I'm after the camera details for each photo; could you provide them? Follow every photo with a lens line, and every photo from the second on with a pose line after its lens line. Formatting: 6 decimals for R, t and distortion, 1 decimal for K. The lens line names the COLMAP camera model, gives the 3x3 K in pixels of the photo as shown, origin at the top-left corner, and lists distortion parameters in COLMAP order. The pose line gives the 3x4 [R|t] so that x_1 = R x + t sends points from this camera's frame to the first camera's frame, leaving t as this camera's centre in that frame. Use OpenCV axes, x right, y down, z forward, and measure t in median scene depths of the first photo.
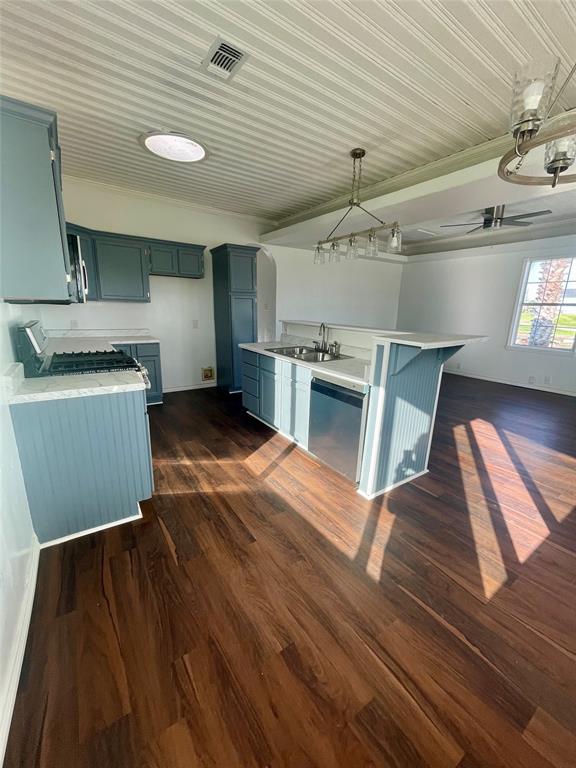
lens RADIAL K [[312.1, 0, 288.0], [0, 312.1, 384.0], [0, 0, 1]] dist [-0.001224, -0.000102]
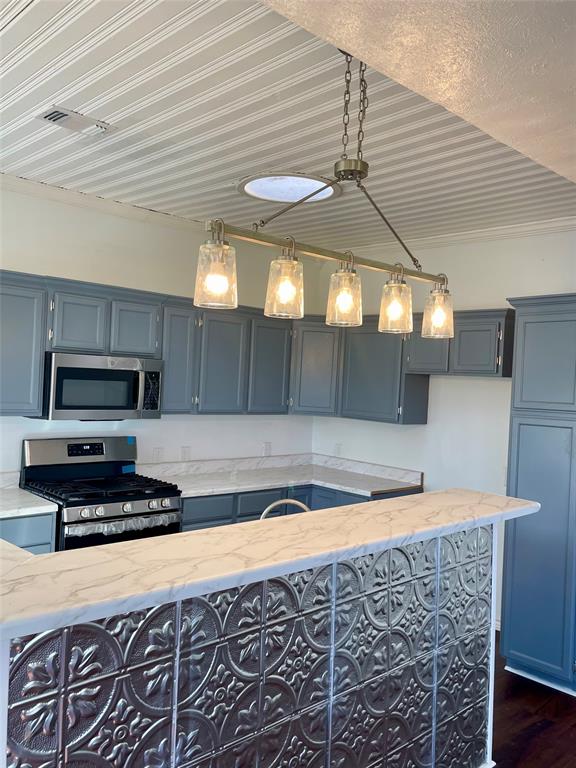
lens RADIAL K [[645.7, 0, 288.0], [0, 645.7, 384.0], [0, 0, 1]] dist [0.059025, -0.004480]
pose [[0.167235, -0.012908, -0.985833, 1.292289], [-0.277671, 0.958822, -0.059658, -0.420008], [0.946008, 0.283714, 0.156764, 1.265399]]
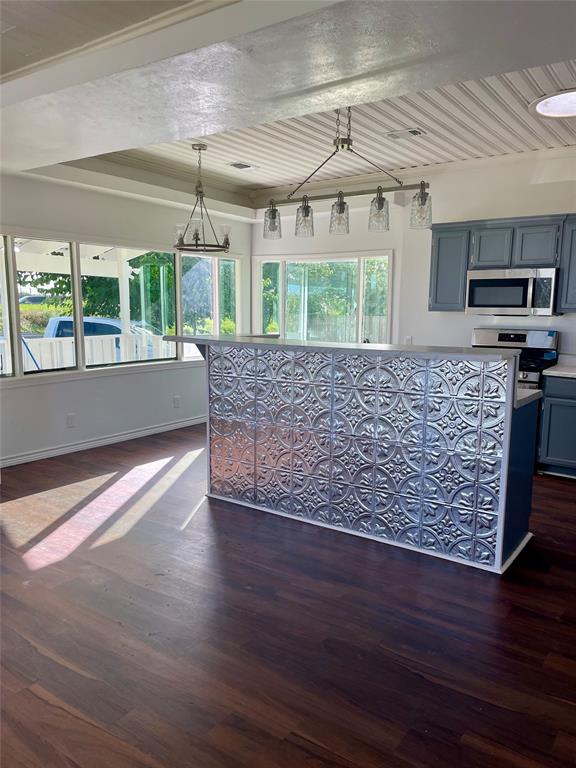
lens RADIAL K [[585.1, 0, 295.3], [0, 585.1, 385.1], [0, 0, 1]] dist [0.096506, -0.132555]
pose [[-0.933489, 0.007879, -0.358520, 1.026657], [-0.125286, 0.929593, 0.346641, -0.764710], [0.336009, 0.368503, -0.866778, 3.078041]]
